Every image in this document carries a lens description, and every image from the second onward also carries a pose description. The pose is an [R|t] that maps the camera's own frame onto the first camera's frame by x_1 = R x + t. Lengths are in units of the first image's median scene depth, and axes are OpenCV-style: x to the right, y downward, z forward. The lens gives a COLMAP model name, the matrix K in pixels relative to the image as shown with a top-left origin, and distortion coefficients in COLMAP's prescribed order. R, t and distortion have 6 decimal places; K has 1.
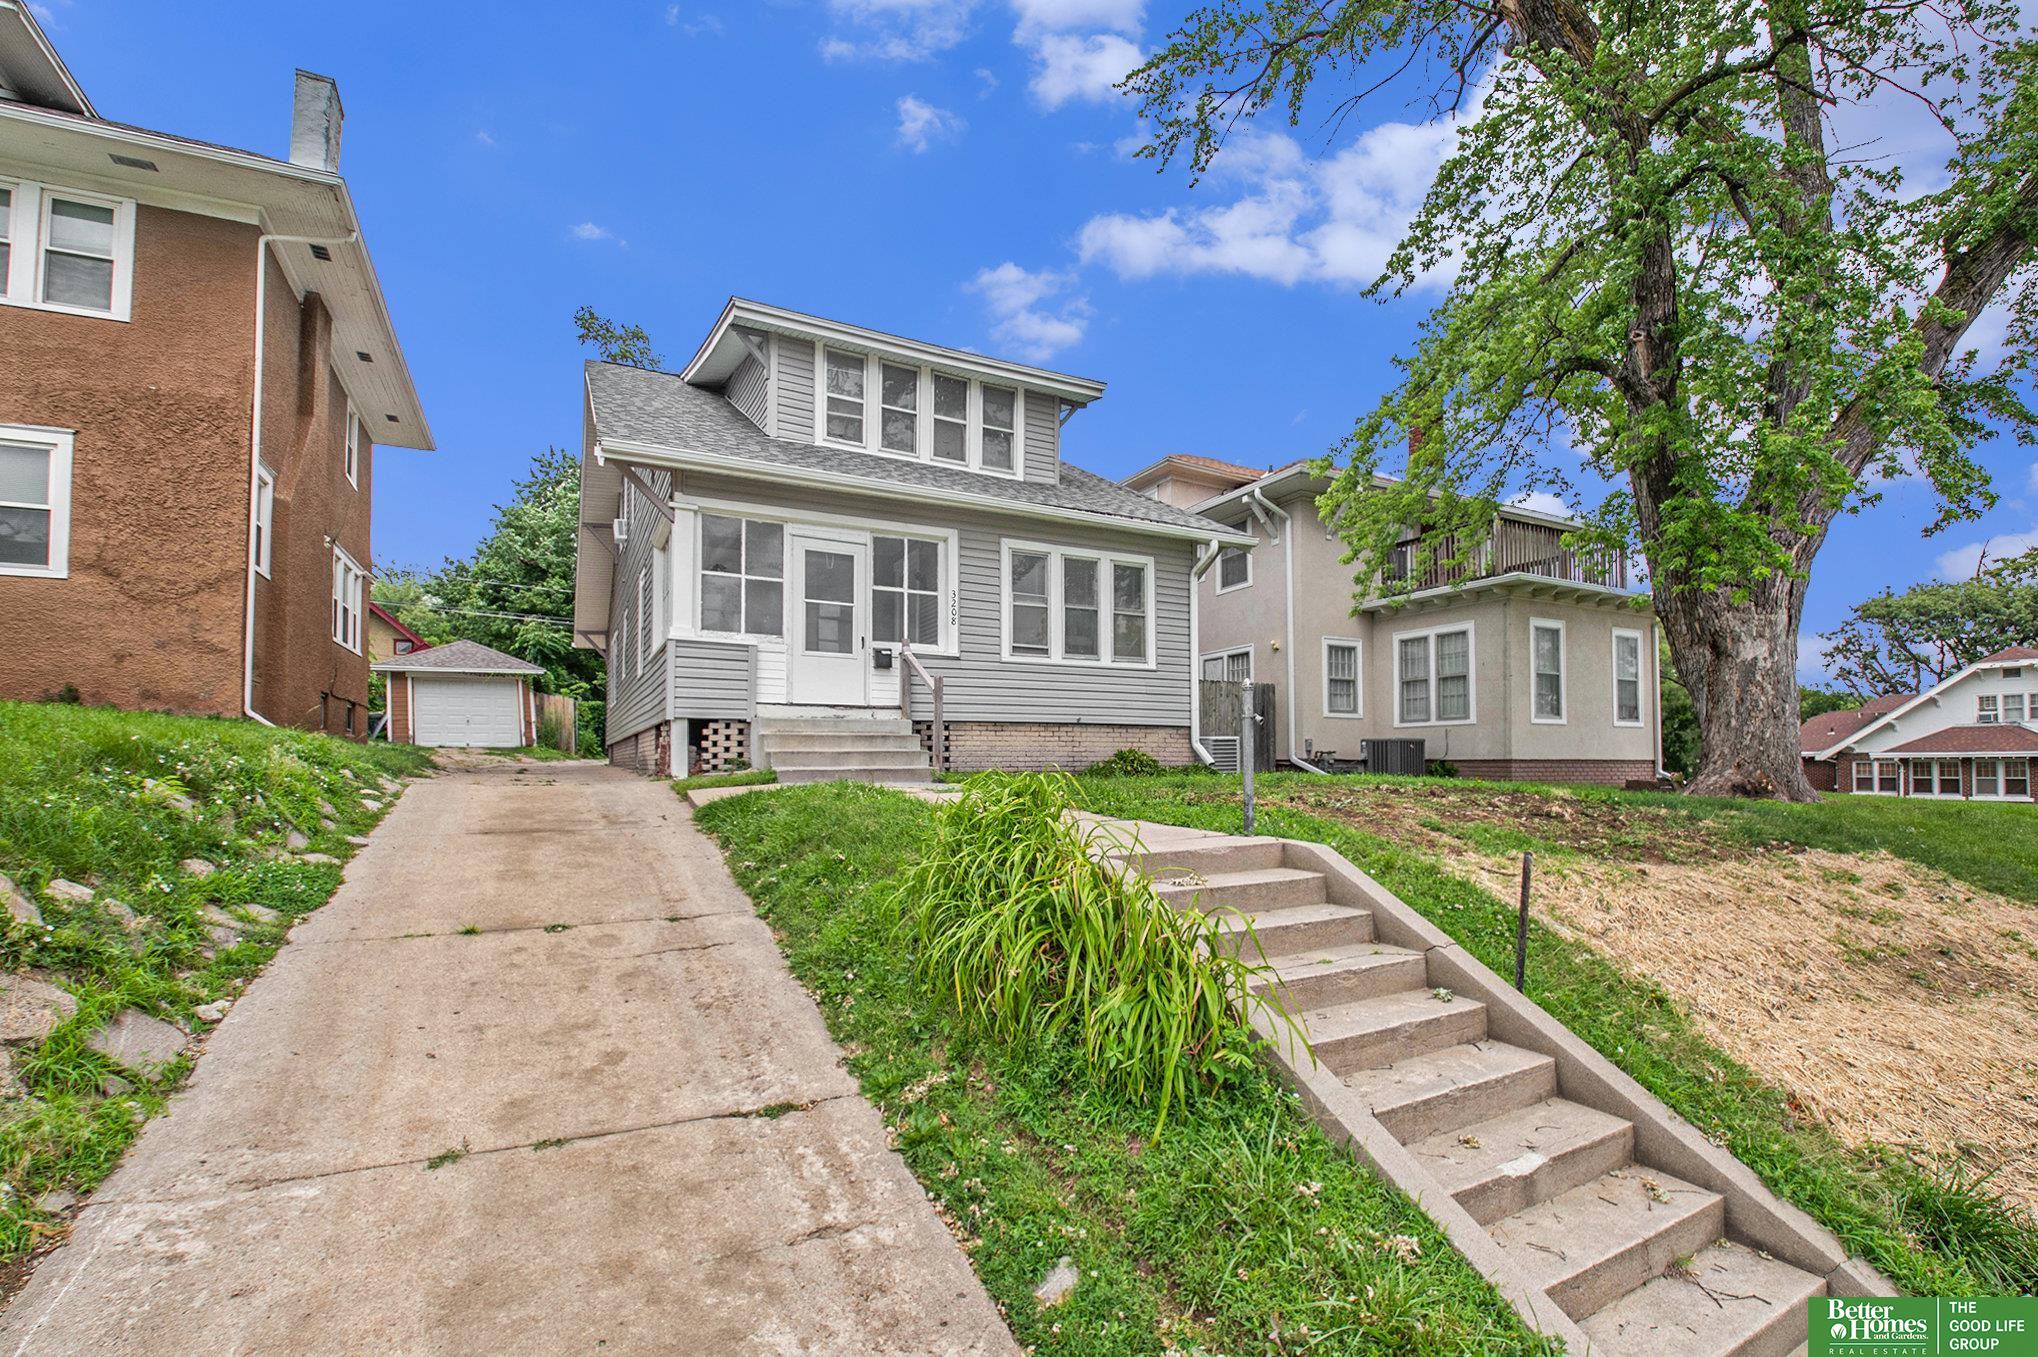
lens RADIAL K [[925.3, 0, 1176.9], [0, 925.3, 716.5], [0, 0, 1]] dist [0.002876, -0.017665]
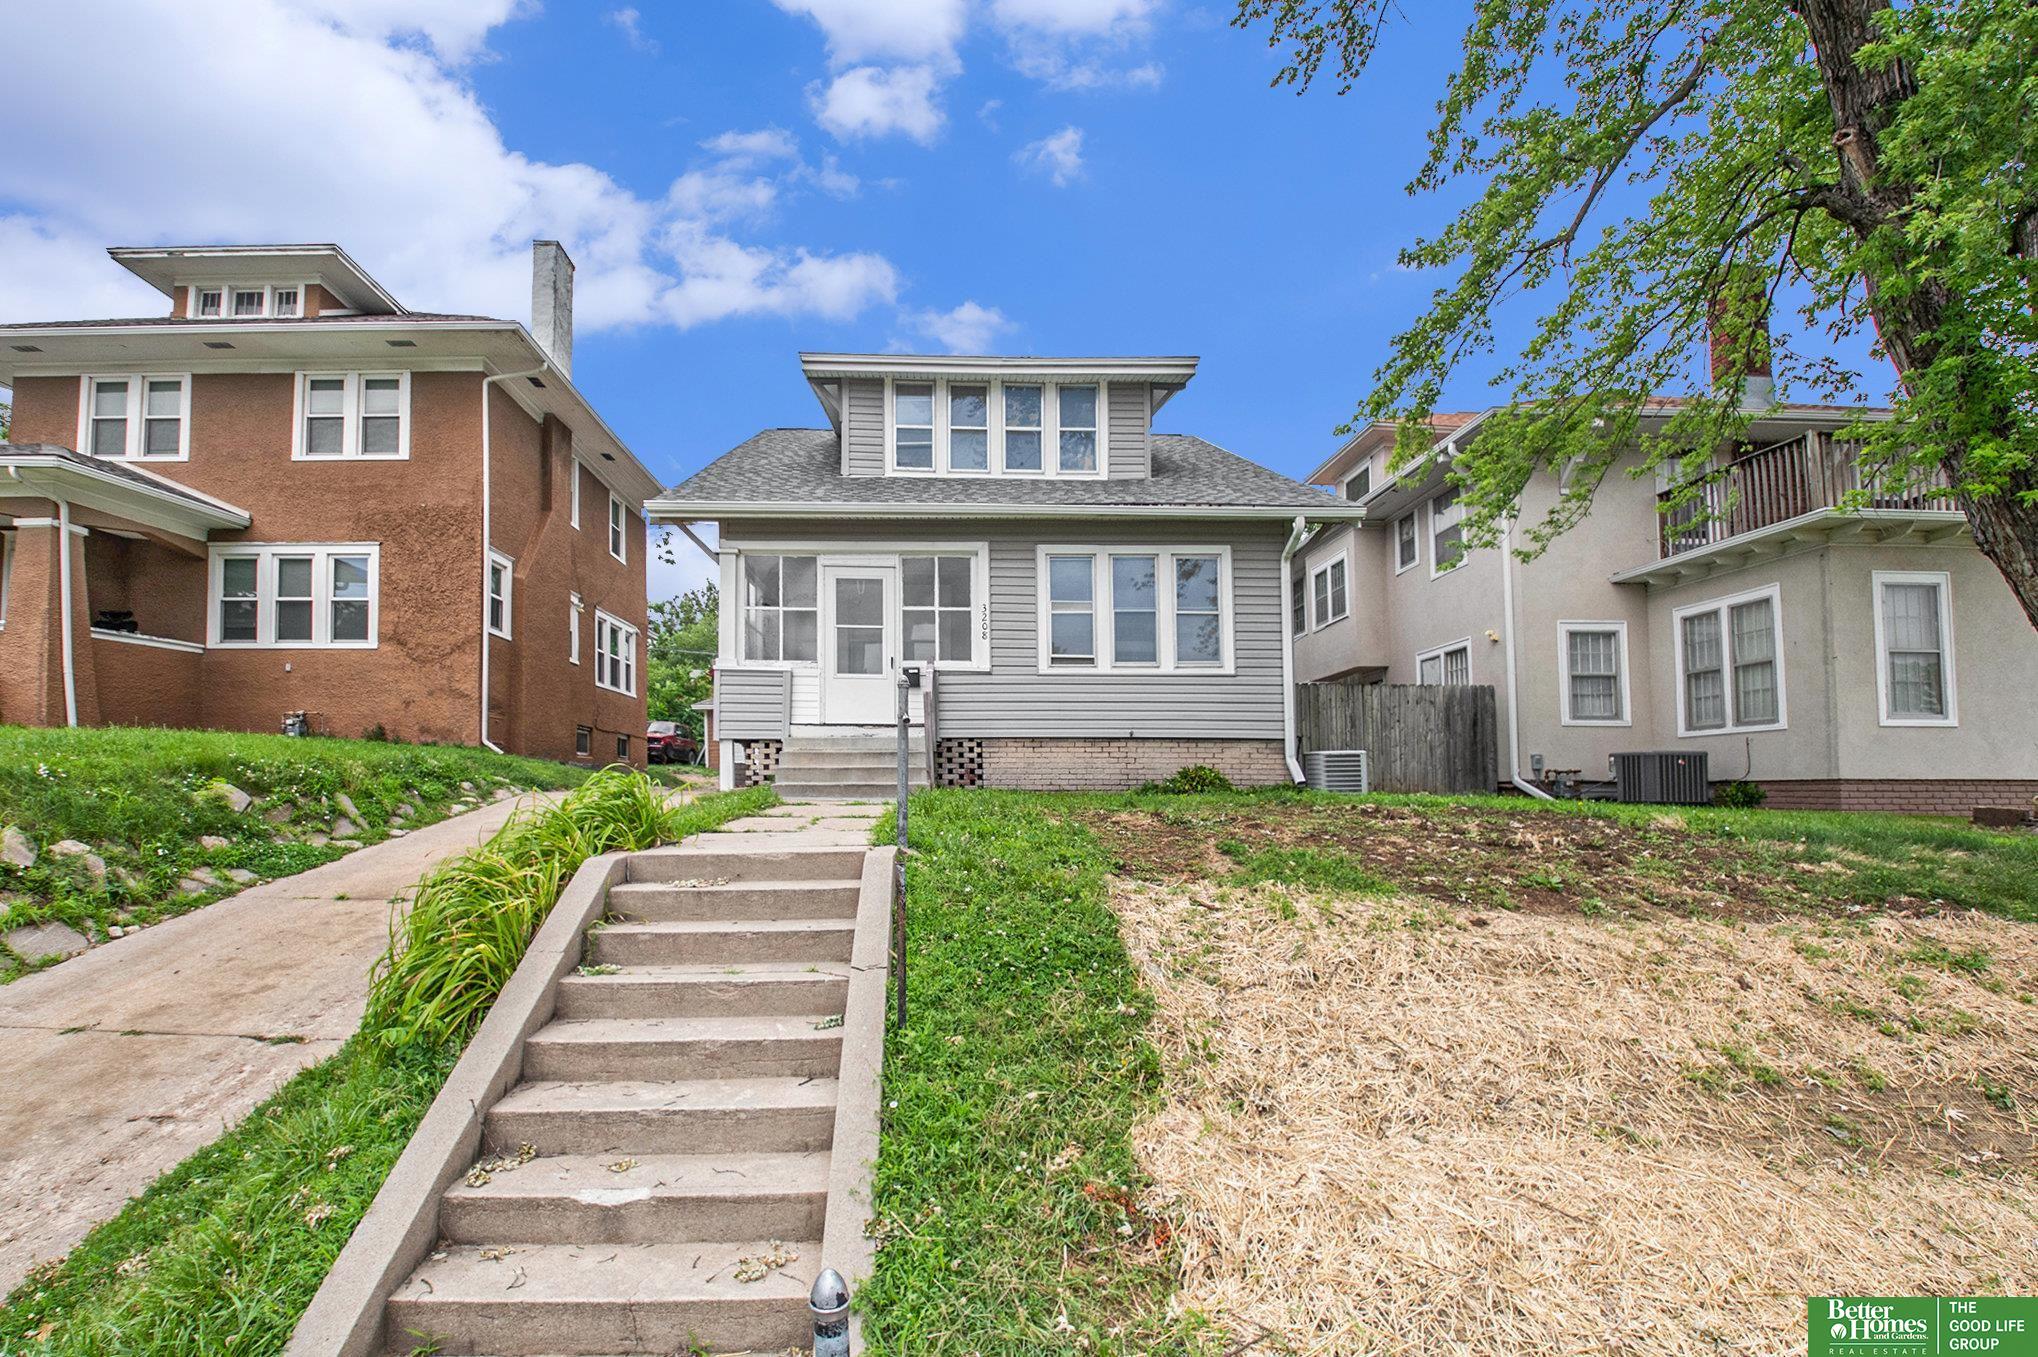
lens RADIAL K [[1022.3, 0, 1070.1], [0, 1022.3, 737.3], [0, 0, 1]] dist [0.002925, -0.023459]
pose [[0.871702, -0.021913, -0.489547, 0.338475], [0.020361, 0.999757, -0.008497, 0.014346], [0.489614, -0.002560, 0.871936, 0.093672]]
